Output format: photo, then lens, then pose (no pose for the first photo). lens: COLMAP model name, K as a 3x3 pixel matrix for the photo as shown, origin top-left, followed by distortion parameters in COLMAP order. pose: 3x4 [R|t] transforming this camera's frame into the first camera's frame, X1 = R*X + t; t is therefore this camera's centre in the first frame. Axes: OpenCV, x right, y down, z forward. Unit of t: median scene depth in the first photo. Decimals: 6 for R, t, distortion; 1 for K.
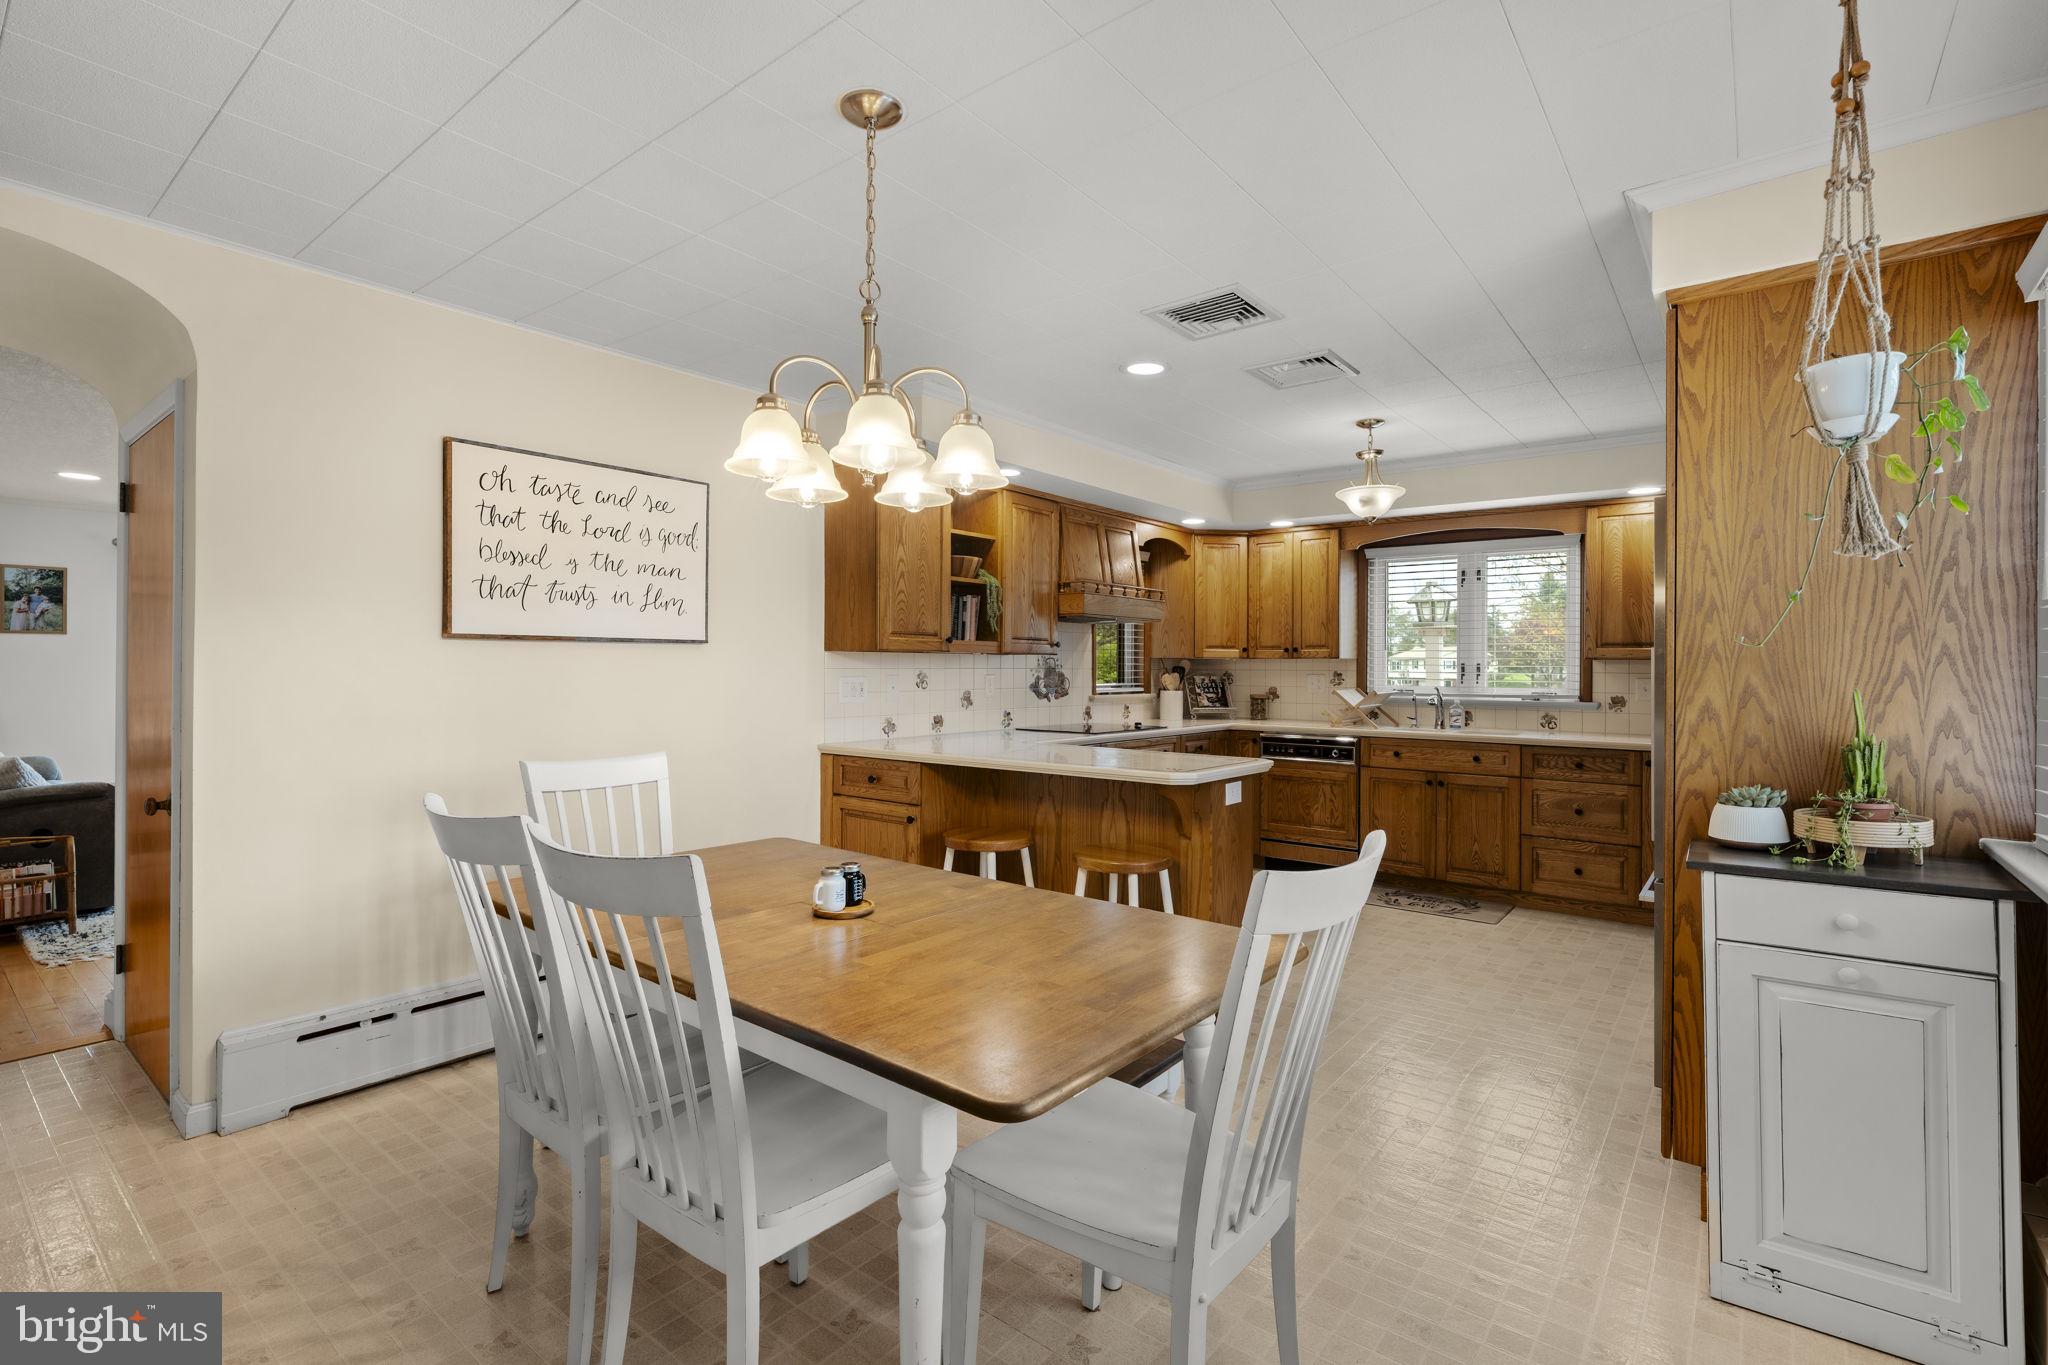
lens RADIAL K [[936.5, 0, 1021.5], [0, 936.5, 664.1], [0, 0, 1]] dist [-0.001751, -0.000316]
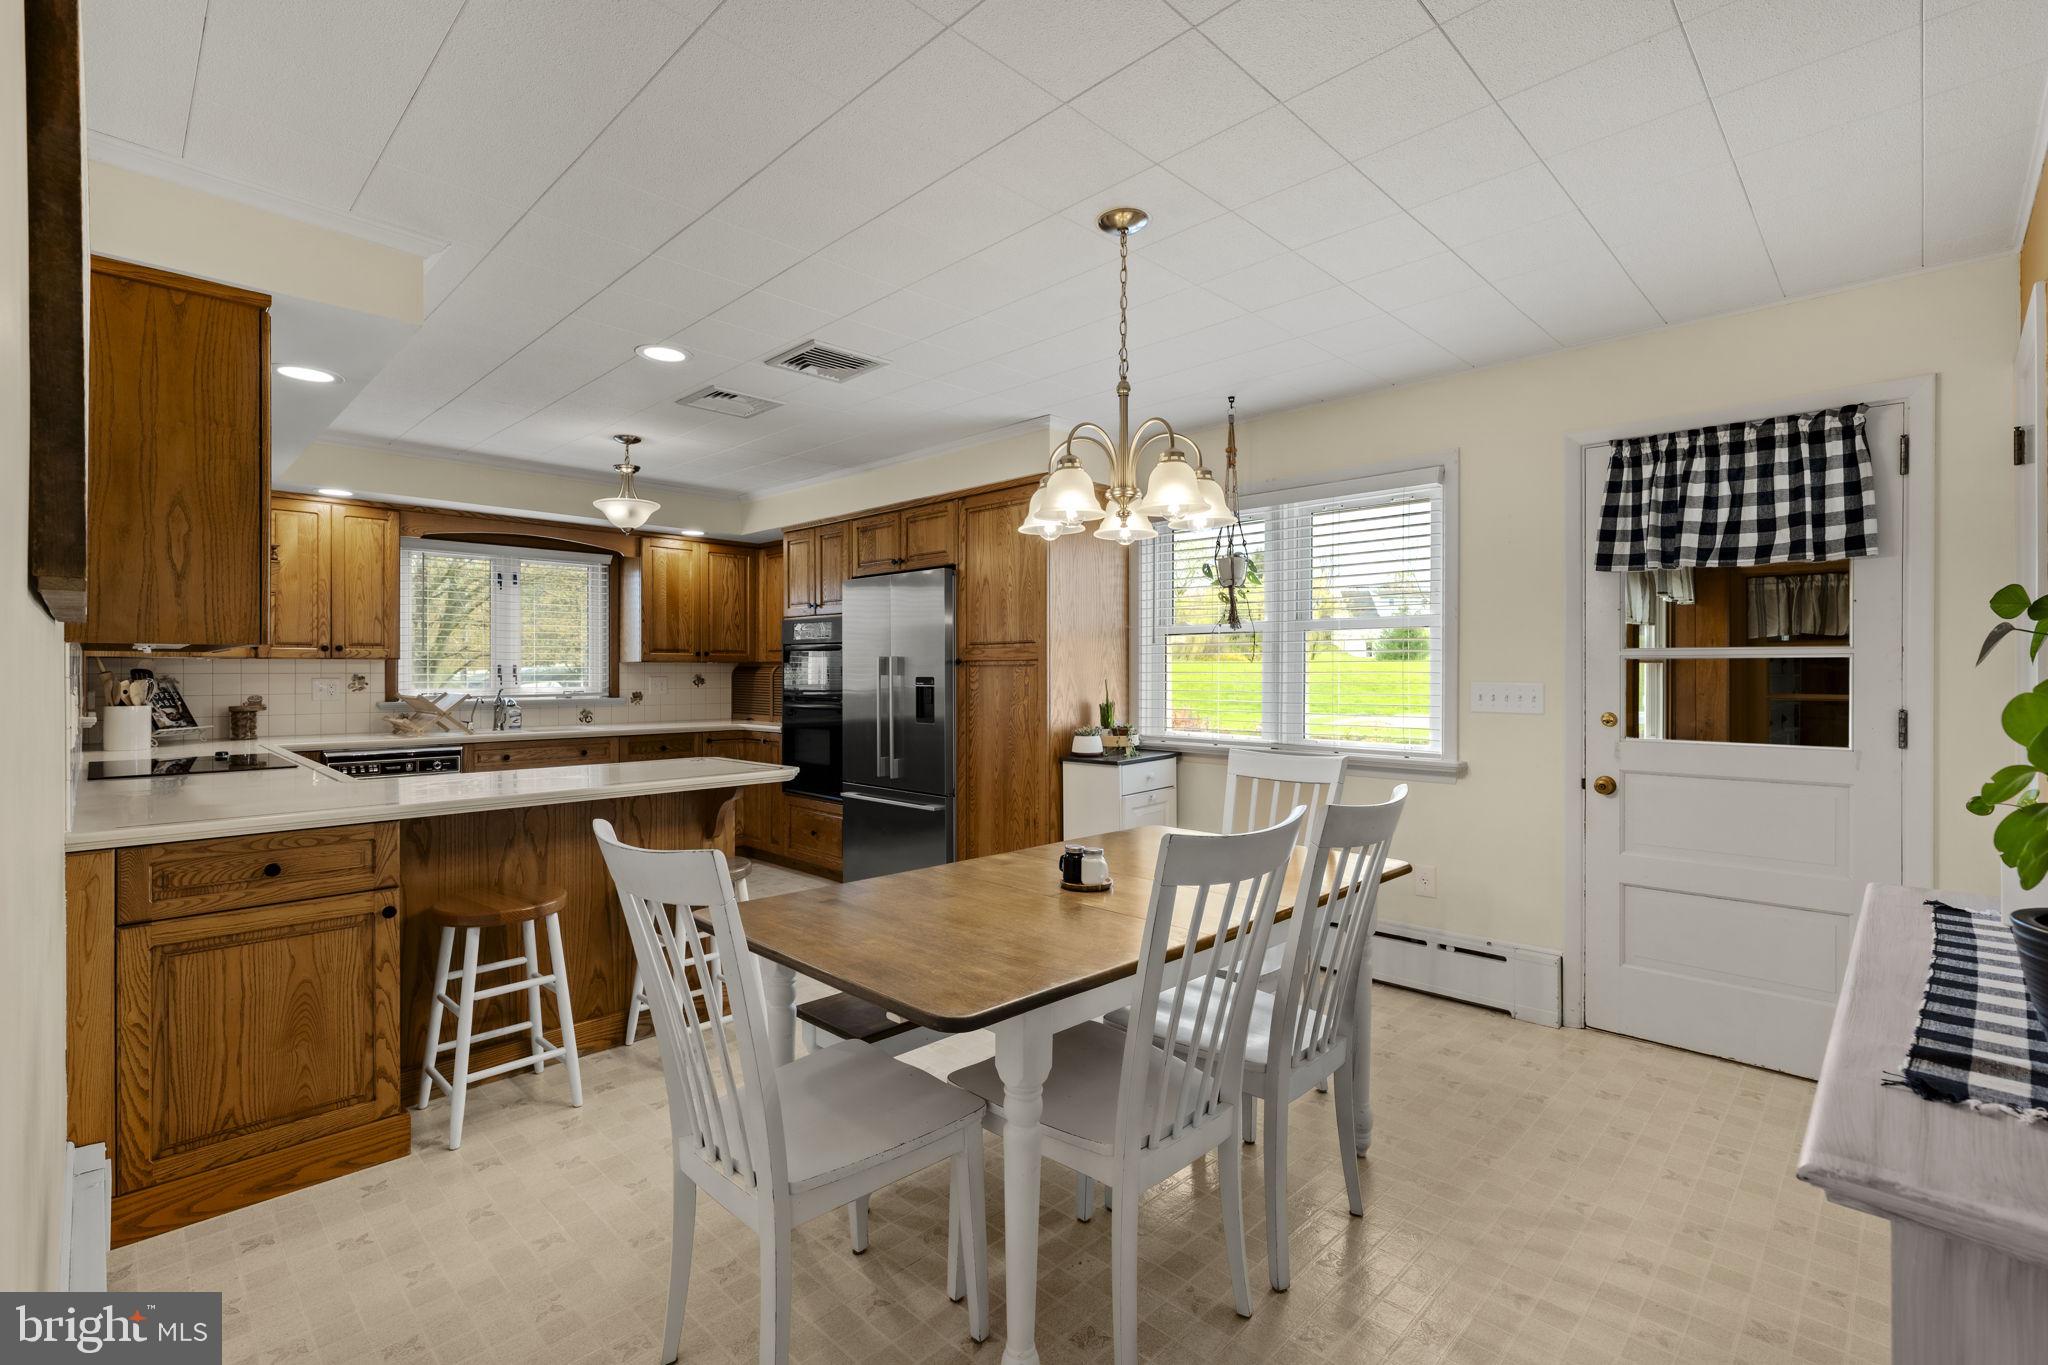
lens RADIAL K [[920.6, 0, 1022.8], [0, 920.6, 672.5], [0, 0, 1]] dist [-0.003868, -0.000199]
pose [[0.103814, -0.008706, 0.994559, -0.432447], [-0.002259, 0.999957, 0.008989, -0.002648], [-0.994594, -0.003180, 0.103789, 0.311727]]
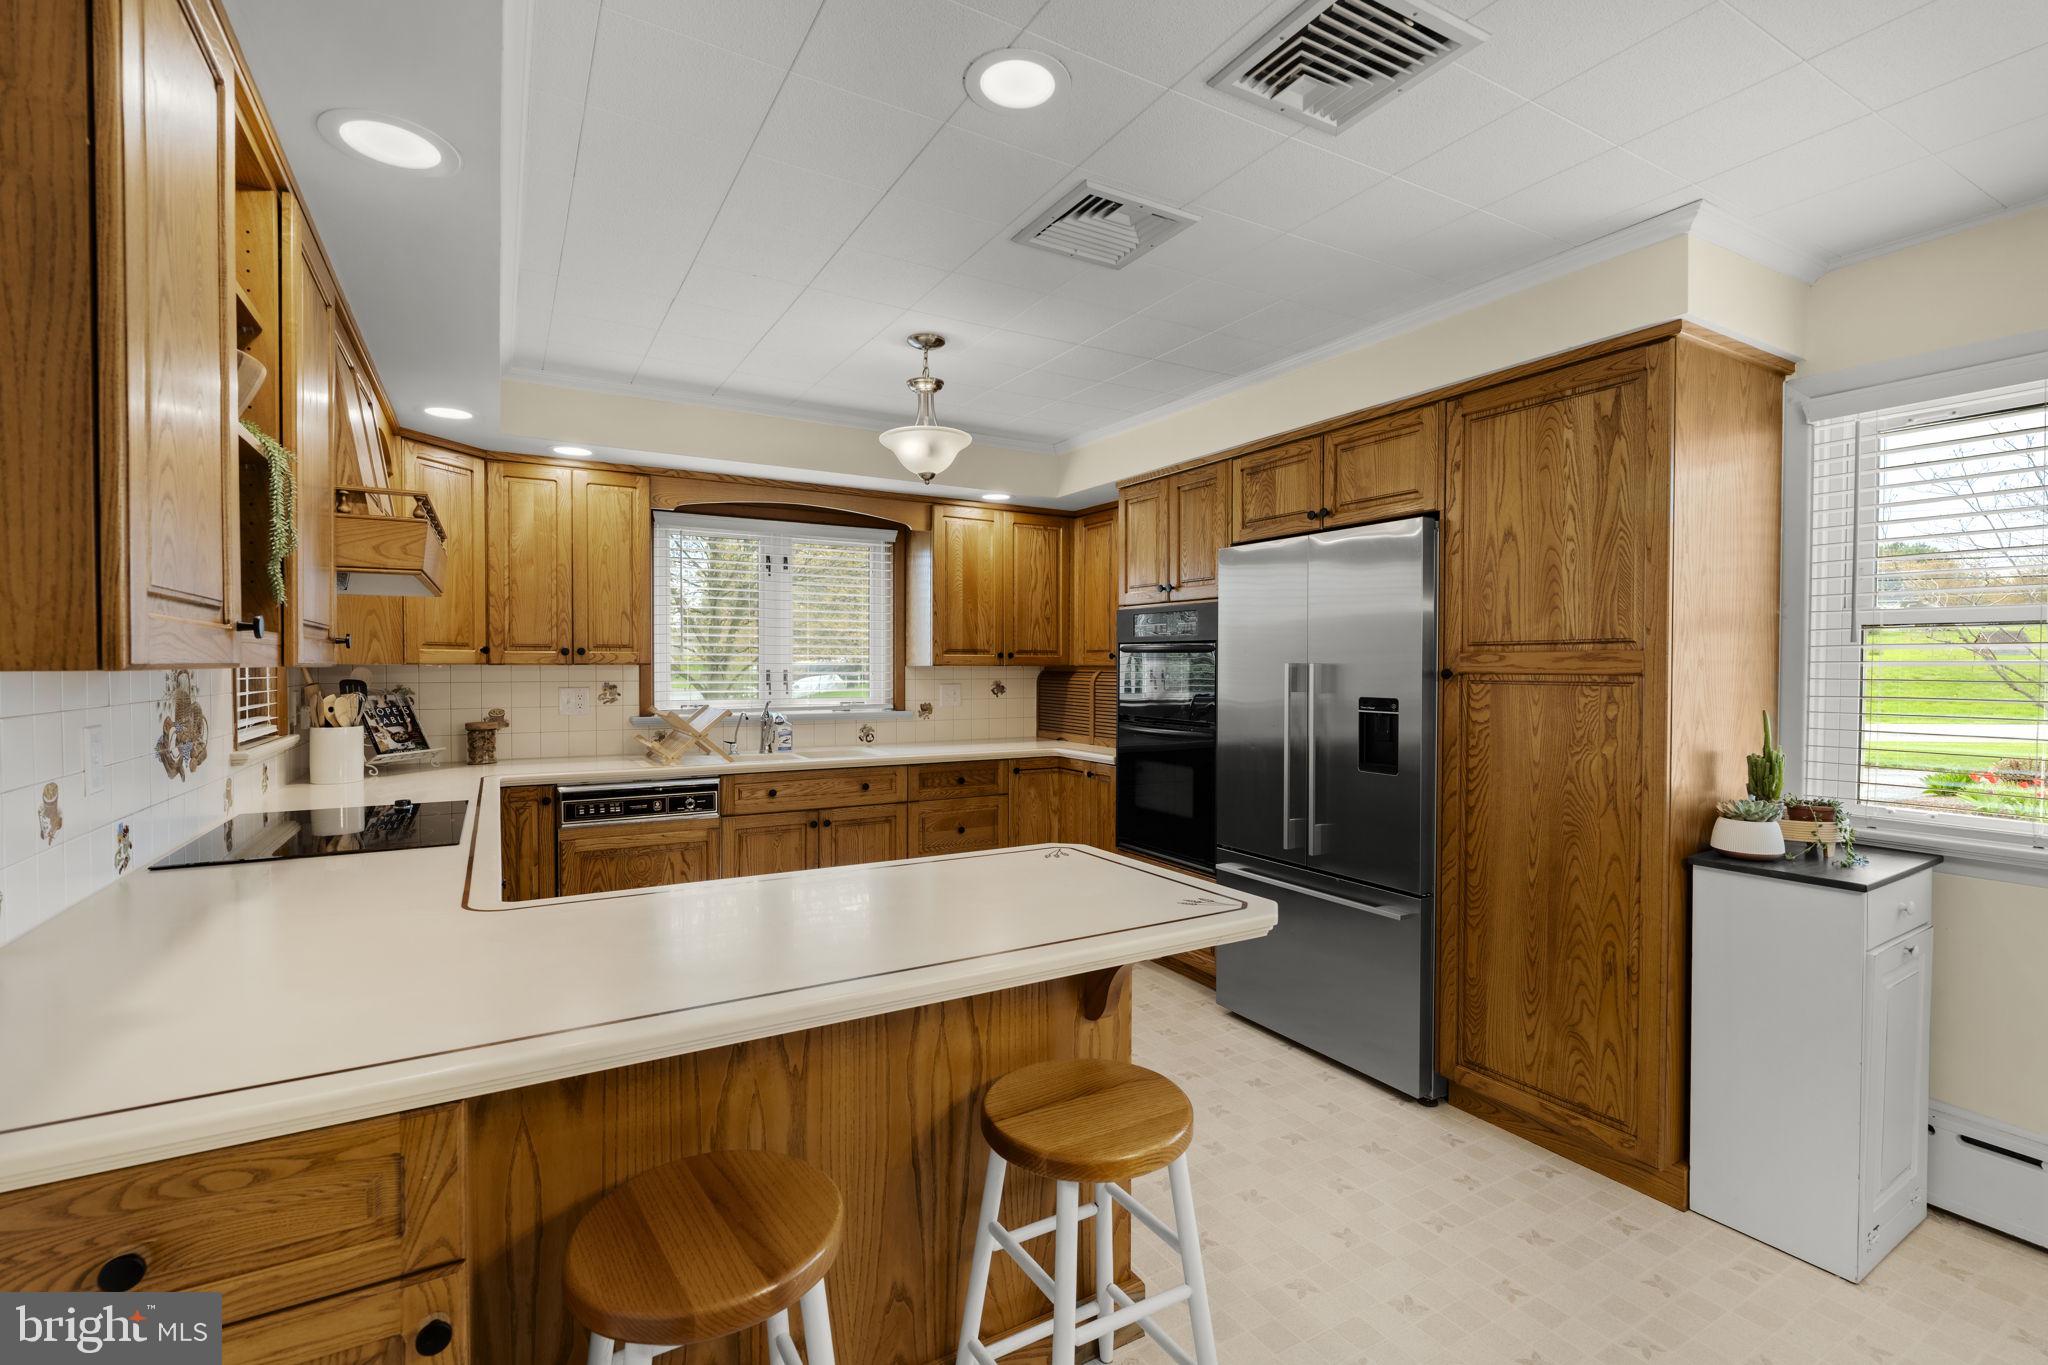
lens RADIAL K [[910.8, 0, 1024.0], [0, 910.8, 682.5], [0, 0, 1]] dist [-0.016048, 0.000213]
pose [[0.362661, -0.025087, 0.931584, -0.175729], [-0.003260, 0.999597, 0.028187, -0.012113], [-0.931916, -0.013259, 0.362433, 0.472992]]
